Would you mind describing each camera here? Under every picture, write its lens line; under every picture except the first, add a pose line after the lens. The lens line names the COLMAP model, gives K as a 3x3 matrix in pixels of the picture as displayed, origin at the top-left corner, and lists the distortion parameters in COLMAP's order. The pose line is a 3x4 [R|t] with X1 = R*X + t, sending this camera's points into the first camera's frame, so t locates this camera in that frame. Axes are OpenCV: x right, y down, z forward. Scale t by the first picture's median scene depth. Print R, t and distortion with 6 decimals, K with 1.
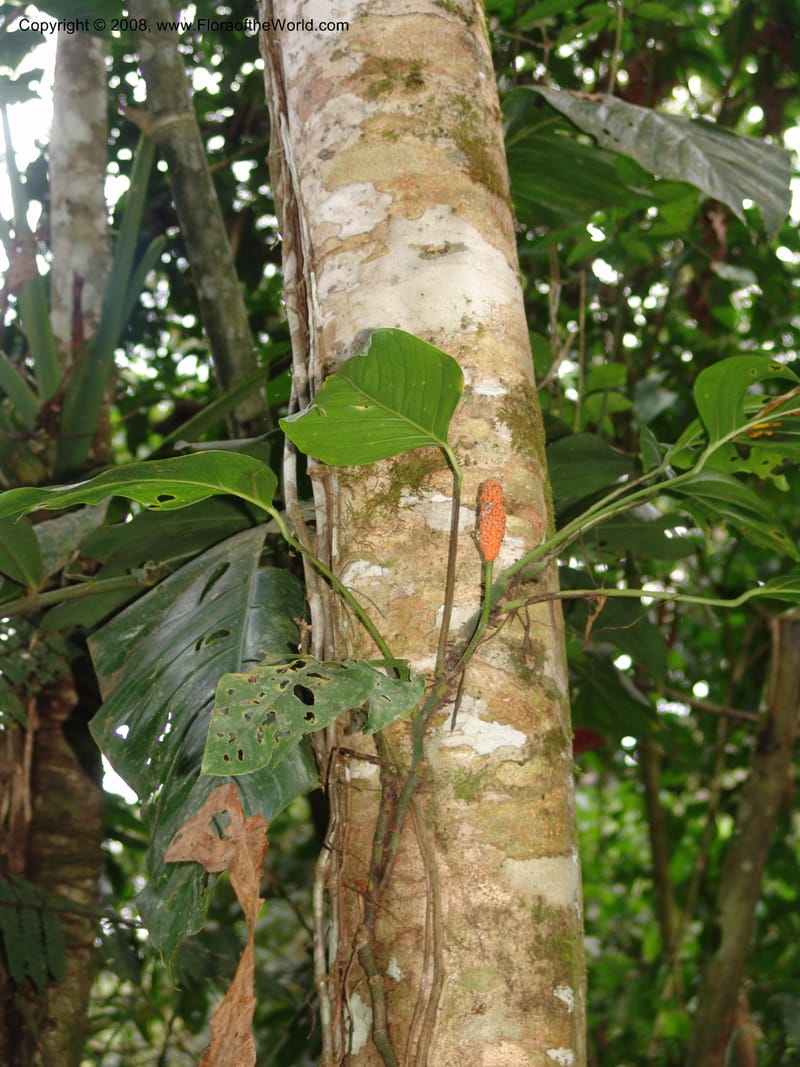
lens RADIAL K [[4298.6, 0, 400.0], [0, 4298.6, 533.5], [0, 0, 1]] dist [0.215425, -0.616012]
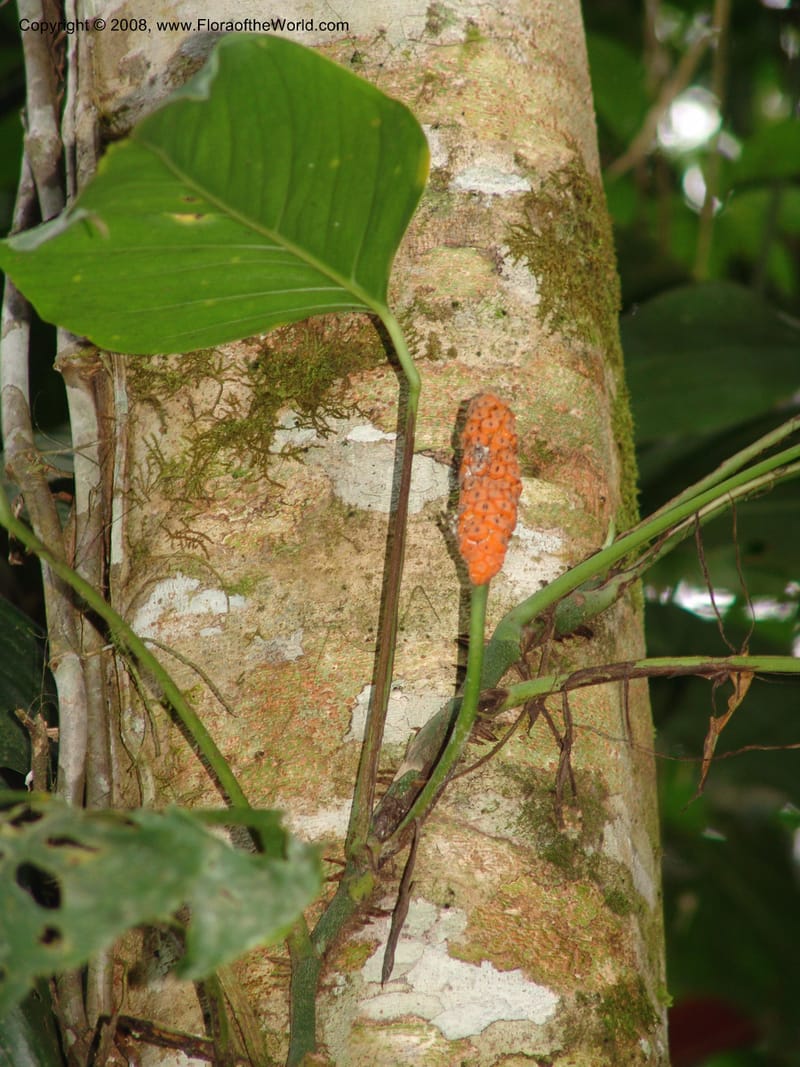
lens RADIAL K [[4298.6, 0, 400.0], [0, 4298.6, 533.5], [0, 0, 1]] dist [0.215425, -0.616012]
pose [[0.998976, 0.021325, 0.039913, -0.004260], [-0.021406, 0.999770, 0.001609, 0.000869], [-0.039869, -0.002462, 0.999202, 0.574907]]
